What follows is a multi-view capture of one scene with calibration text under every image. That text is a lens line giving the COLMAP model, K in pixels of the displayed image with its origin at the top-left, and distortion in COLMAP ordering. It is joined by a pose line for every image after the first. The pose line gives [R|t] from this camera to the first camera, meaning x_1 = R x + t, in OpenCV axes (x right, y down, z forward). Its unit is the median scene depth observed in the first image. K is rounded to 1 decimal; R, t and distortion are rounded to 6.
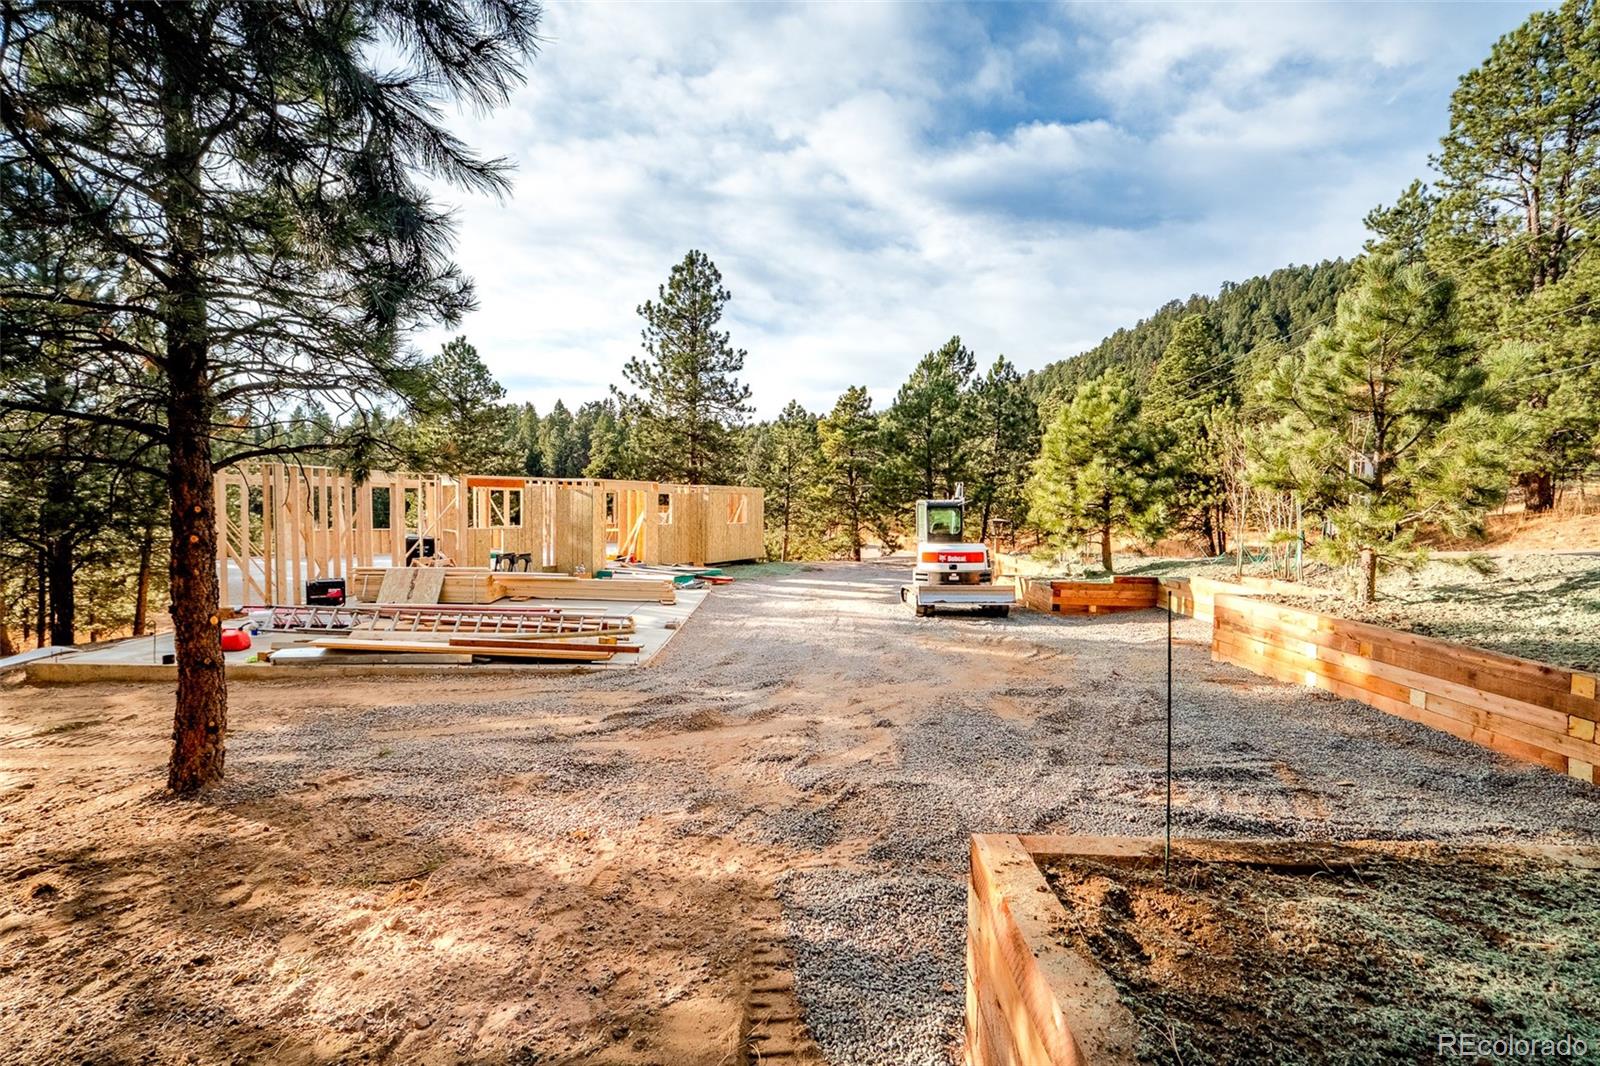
lens RADIAL K [[683.6, 0, 800.0], [0, 683.6, 533.0], [0, 0, 1]] dist [-0.000442, -0.000004]
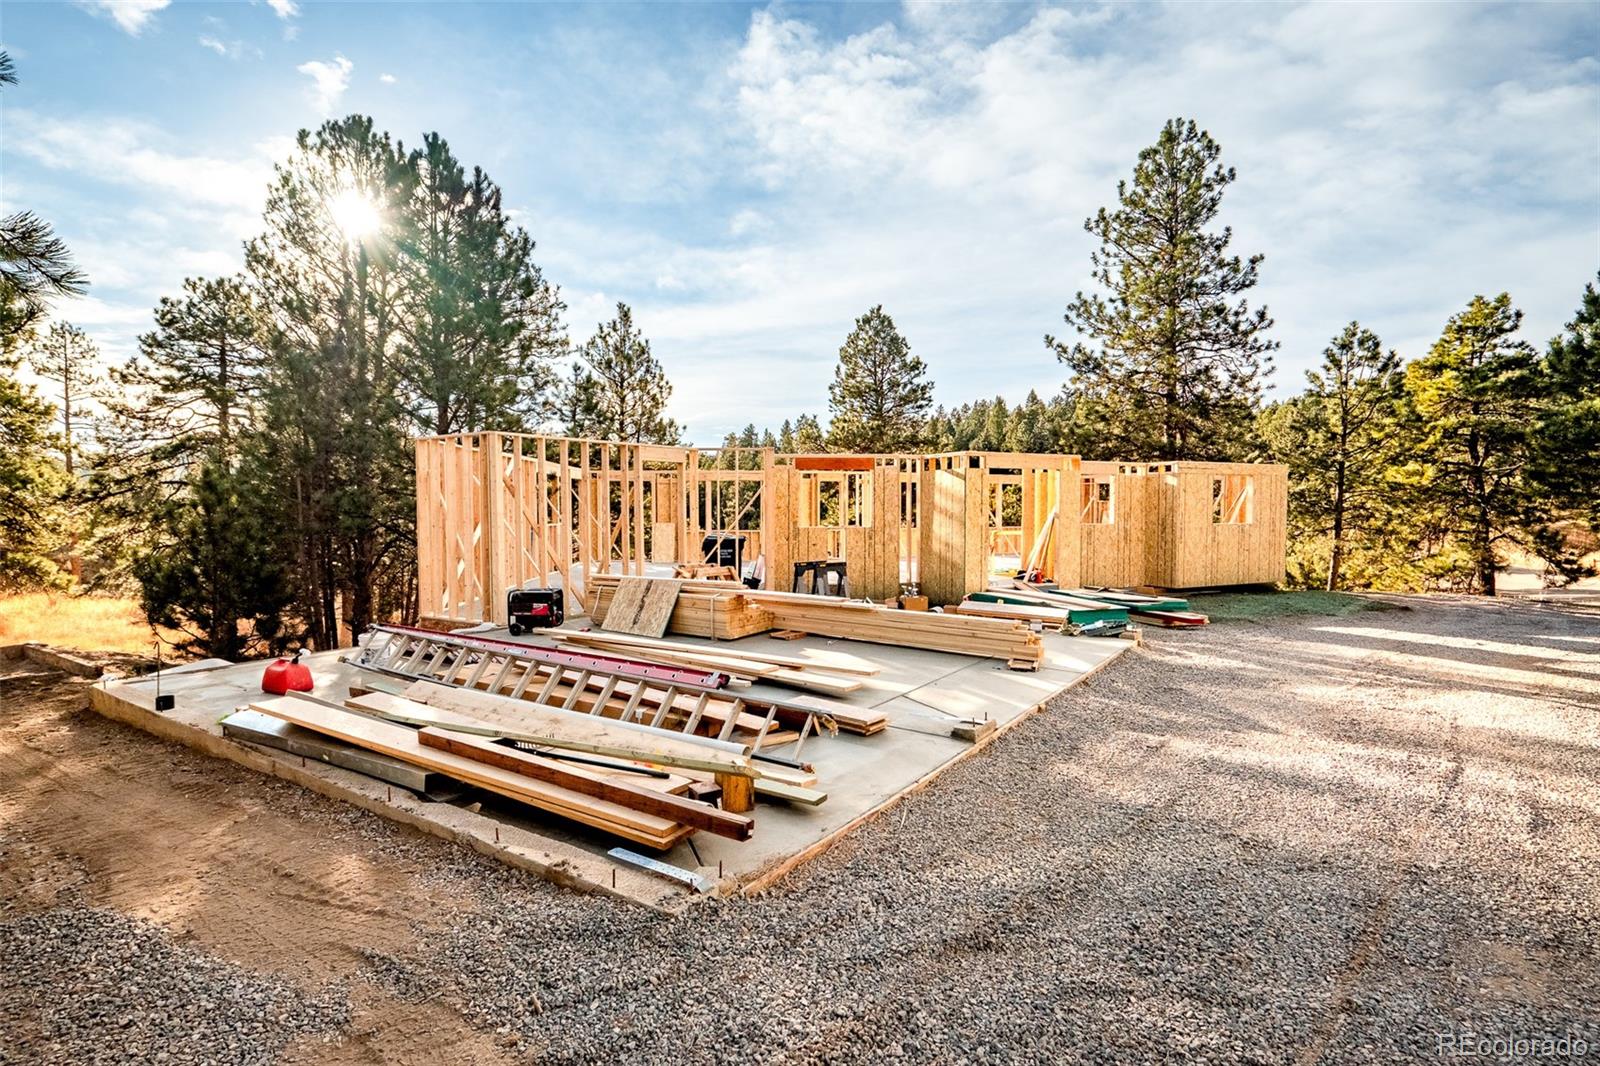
lens RADIAL K [[815.2, 0, 800.0], [0, 815.2, 533.0], [0, 0, 1]] dist [0.010393, -0.001946]
pose [[0.819564, 0.003413, -0.572978, 0.005488], [-0.011502, 0.999879, -0.010496, 0.004197], [0.572873, 0.015192, 0.819504, 0.136771]]
